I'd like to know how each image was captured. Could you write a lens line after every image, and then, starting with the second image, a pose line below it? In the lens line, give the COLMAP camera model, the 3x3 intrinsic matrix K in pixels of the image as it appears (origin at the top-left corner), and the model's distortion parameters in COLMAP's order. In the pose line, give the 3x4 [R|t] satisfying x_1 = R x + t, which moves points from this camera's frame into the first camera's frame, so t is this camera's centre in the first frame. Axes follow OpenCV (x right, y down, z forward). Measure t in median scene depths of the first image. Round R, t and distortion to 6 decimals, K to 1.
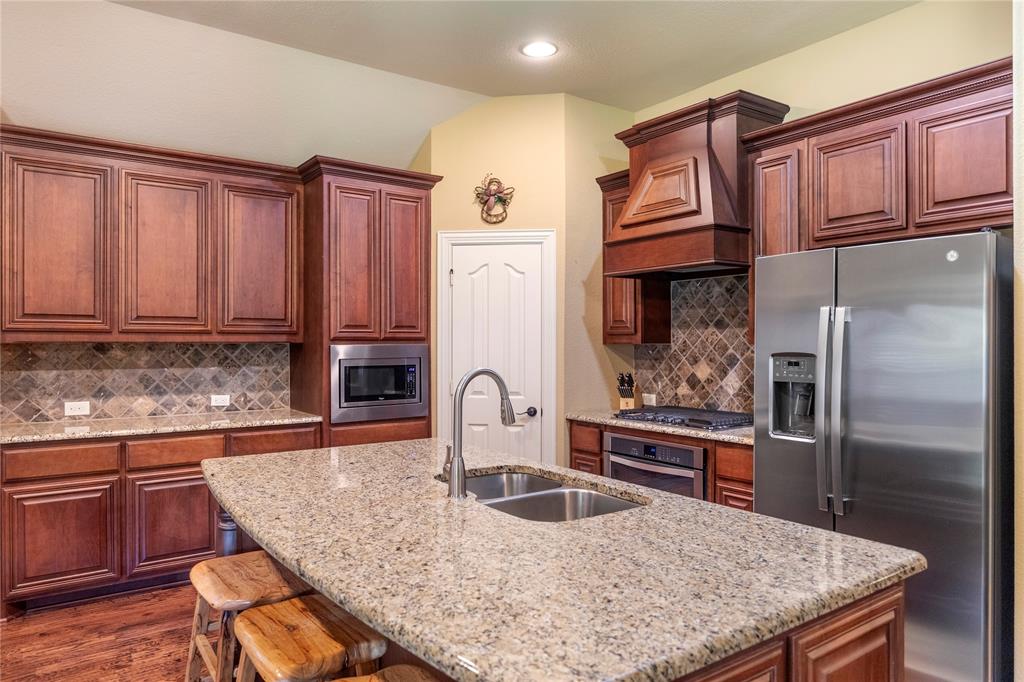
lens RADIAL K [[679.5, 0, 509.0], [0, 679.5, 342.0], [0, 0, 1]] dist [0.009607, 0.000885]
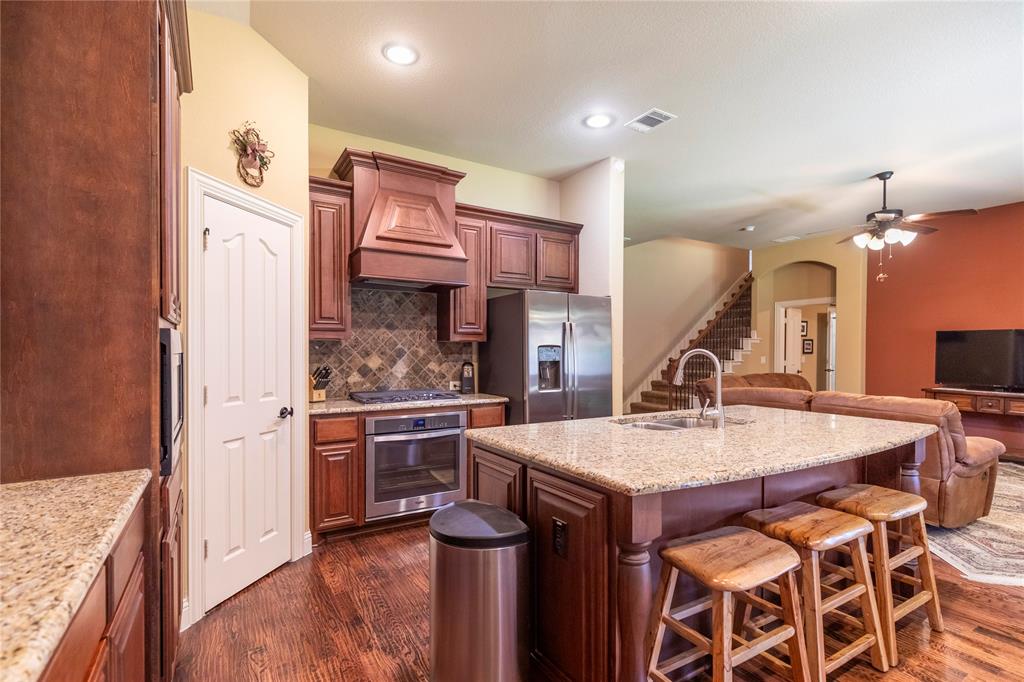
lens RADIAL K [[462.7, 0, 532.6], [0, 462.7, 353.7], [0, 0, 1]] dist [0.007490, -0.002451]
pose [[0.055721, -0.006876, 0.998423, -0.576045], [-0.001717, 0.999974, 0.006982, 0.020969], [-0.998445, -0.002103, 0.055708, 0.663040]]
